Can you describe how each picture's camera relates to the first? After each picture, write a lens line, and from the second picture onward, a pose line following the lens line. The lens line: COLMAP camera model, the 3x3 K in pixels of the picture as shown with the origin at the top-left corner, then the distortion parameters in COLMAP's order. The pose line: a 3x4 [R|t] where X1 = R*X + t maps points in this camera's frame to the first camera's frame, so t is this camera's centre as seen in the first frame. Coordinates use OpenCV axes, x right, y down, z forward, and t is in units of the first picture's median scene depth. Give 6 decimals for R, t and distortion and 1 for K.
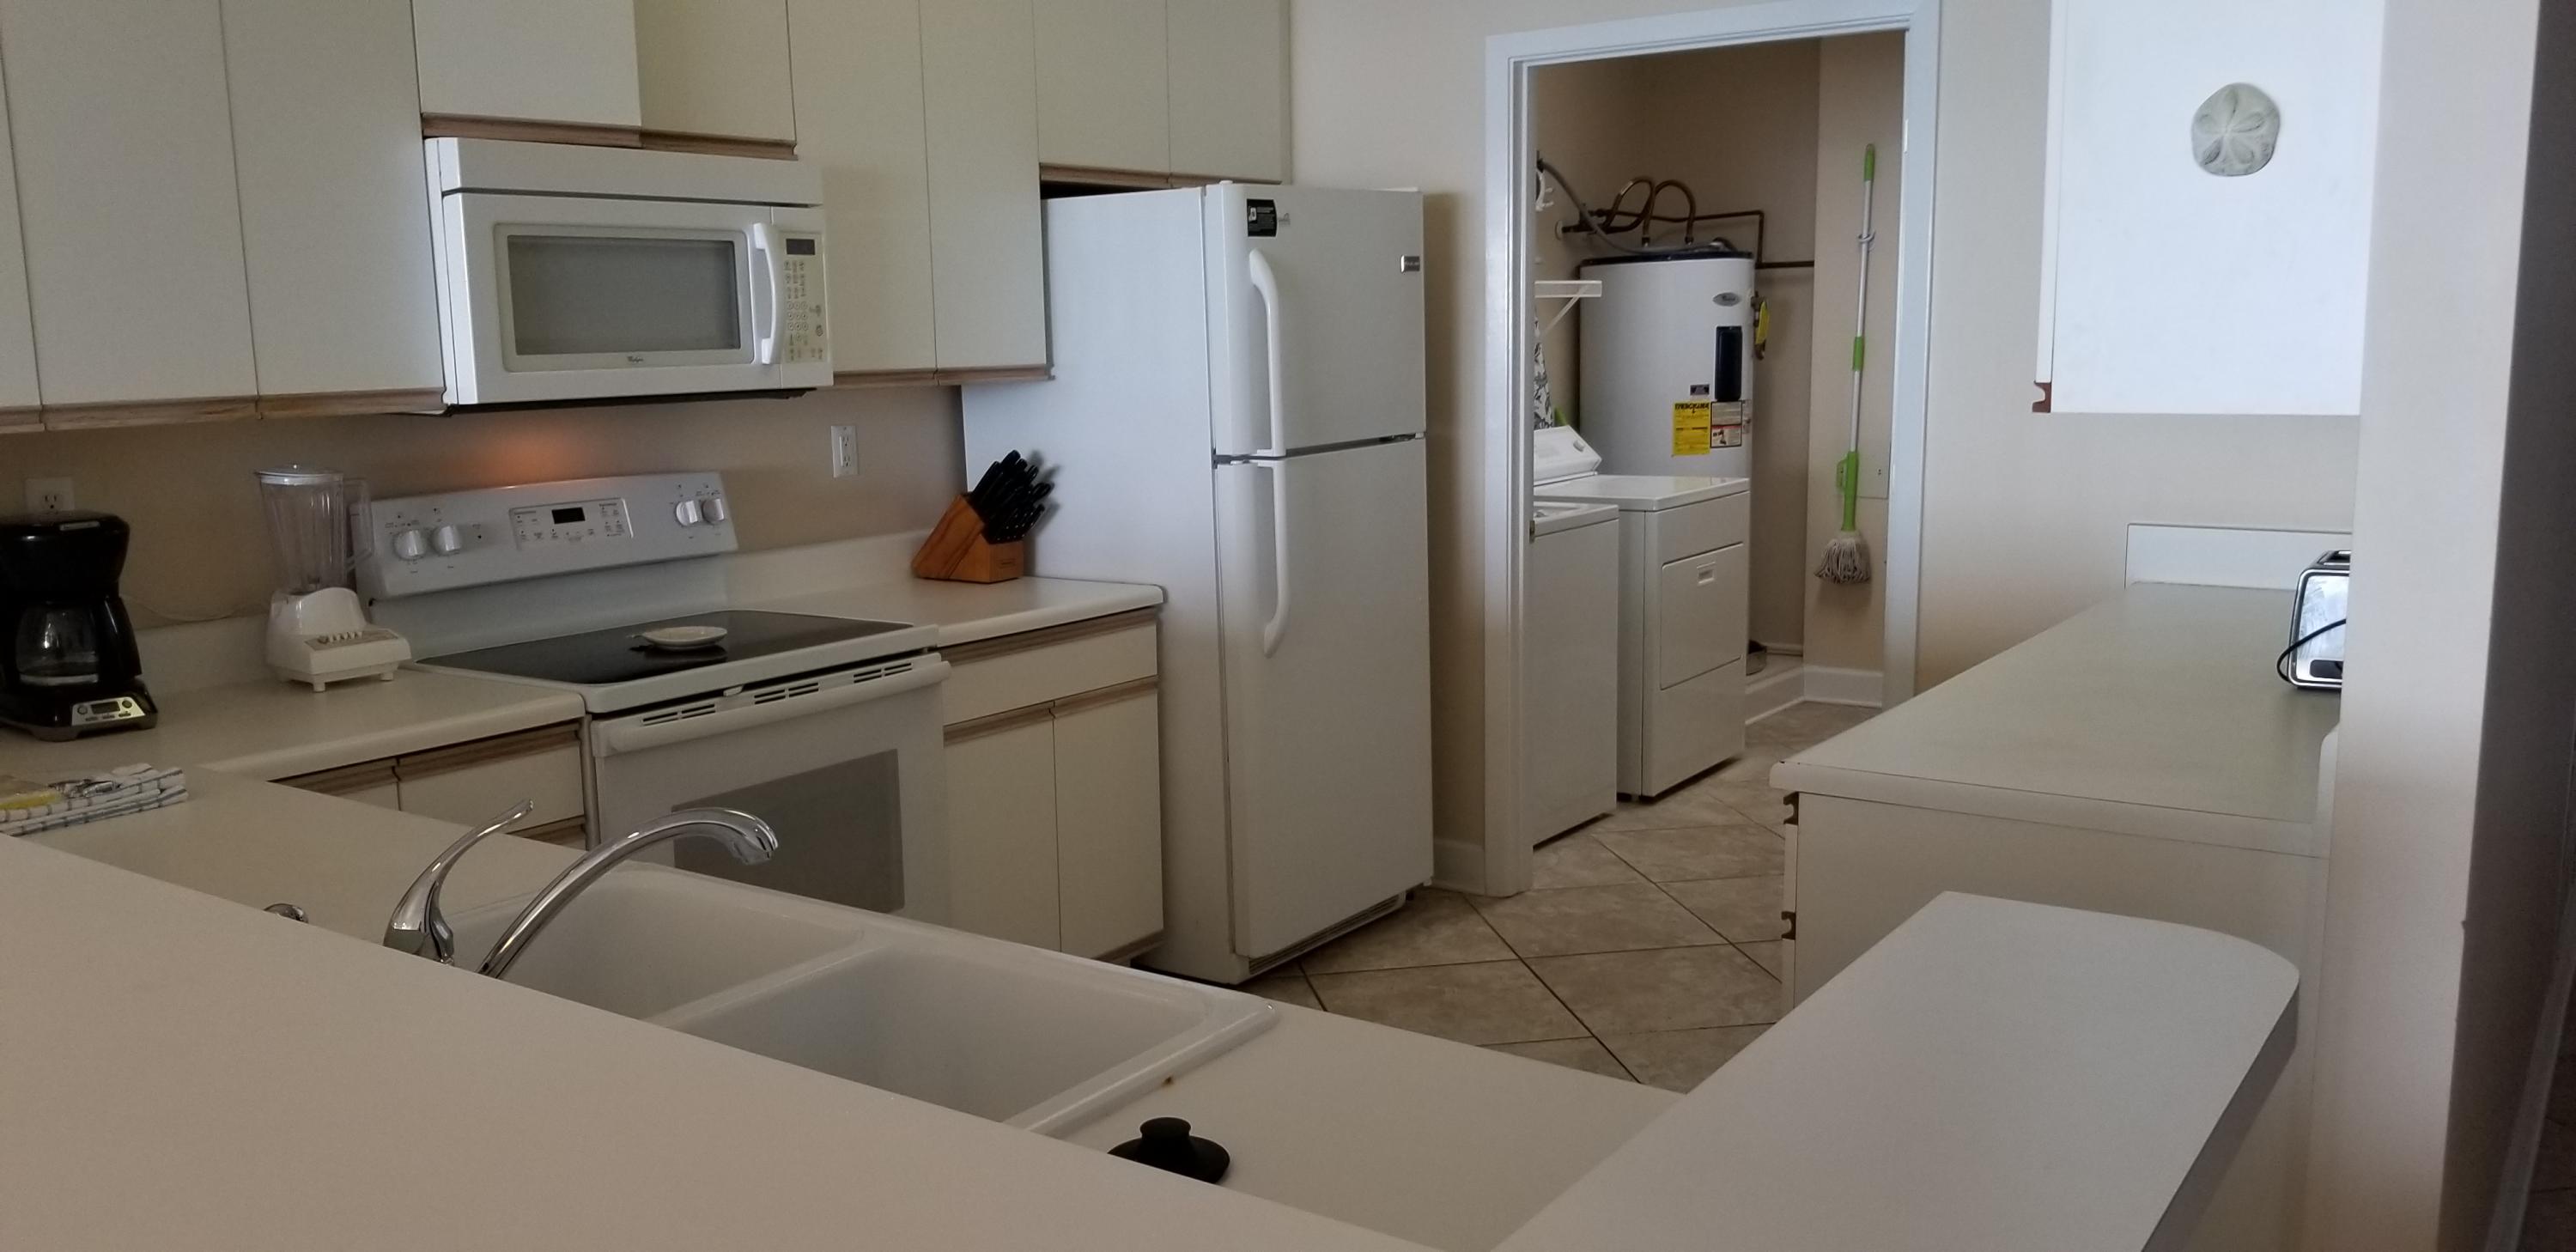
lens RADIAL K [[1884.1, 0, 1265.3], [0, 1884.1, 609.9], [0, 0, 1]] dist [0.095598, -0.028288]
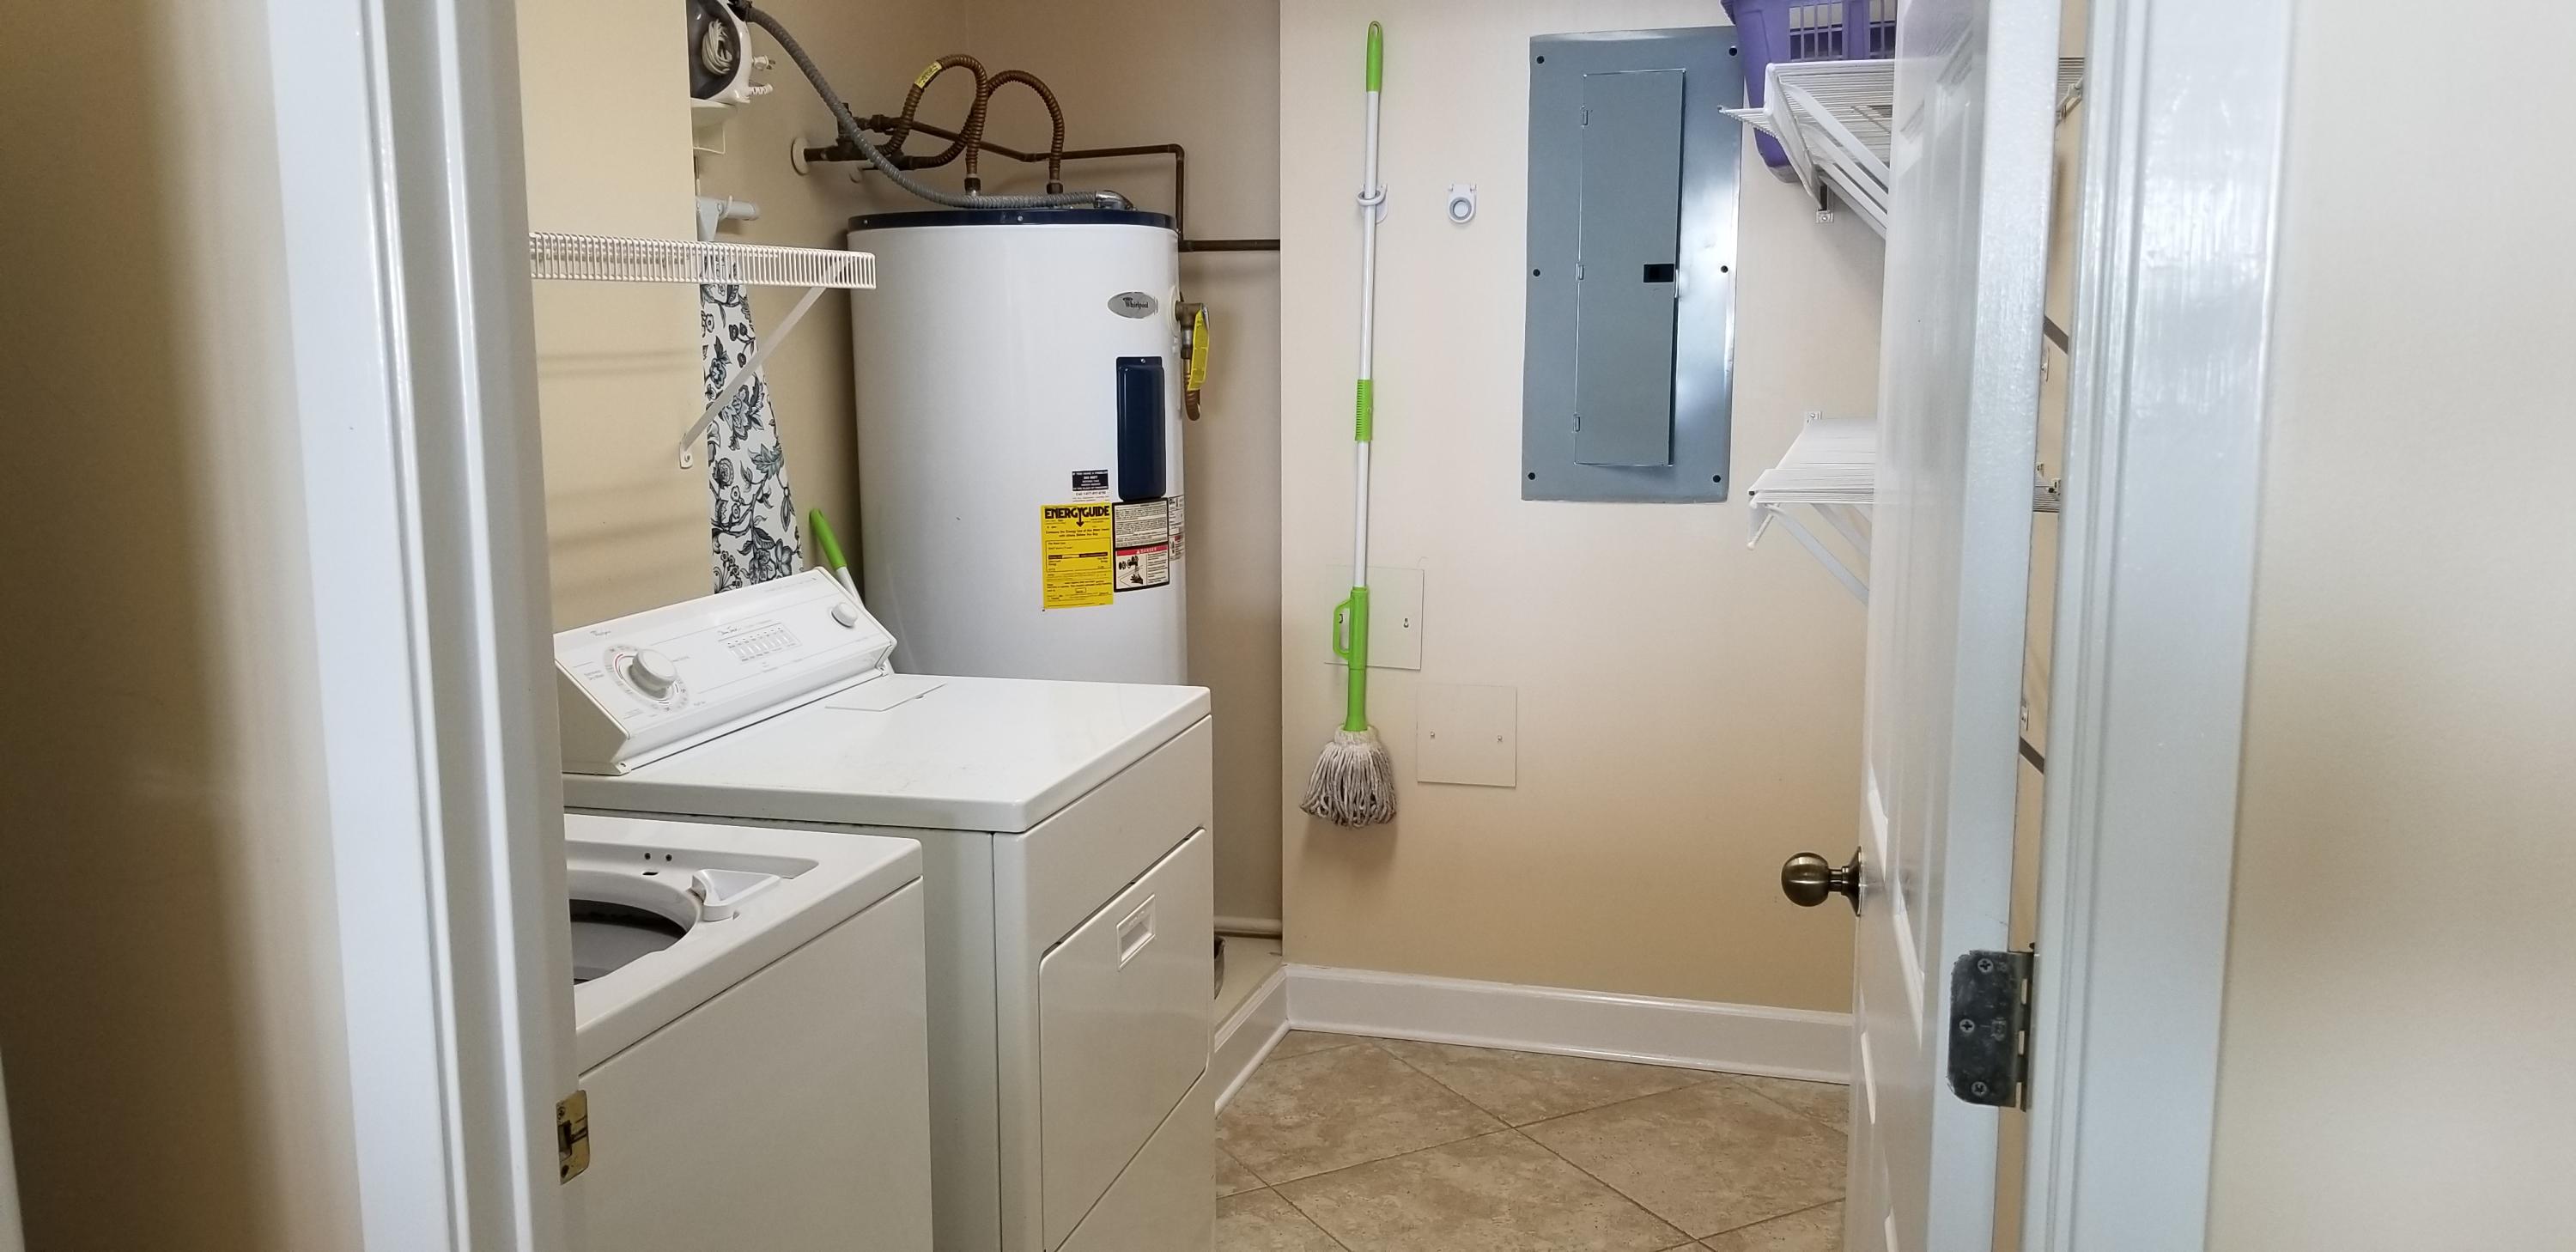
lens RADIAL K [[1884.1, 0, 1272.3], [0, 1884.1, 639.7], [0, 0, 1]] dist [0.095598, -0.028288]
pose [[0.942466, -0.038341, 0.332095, 0.102633], [0.034371, 0.999250, 0.017820, -0.078948], [-0.332529, -0.005380, 0.943078, 0.492716]]
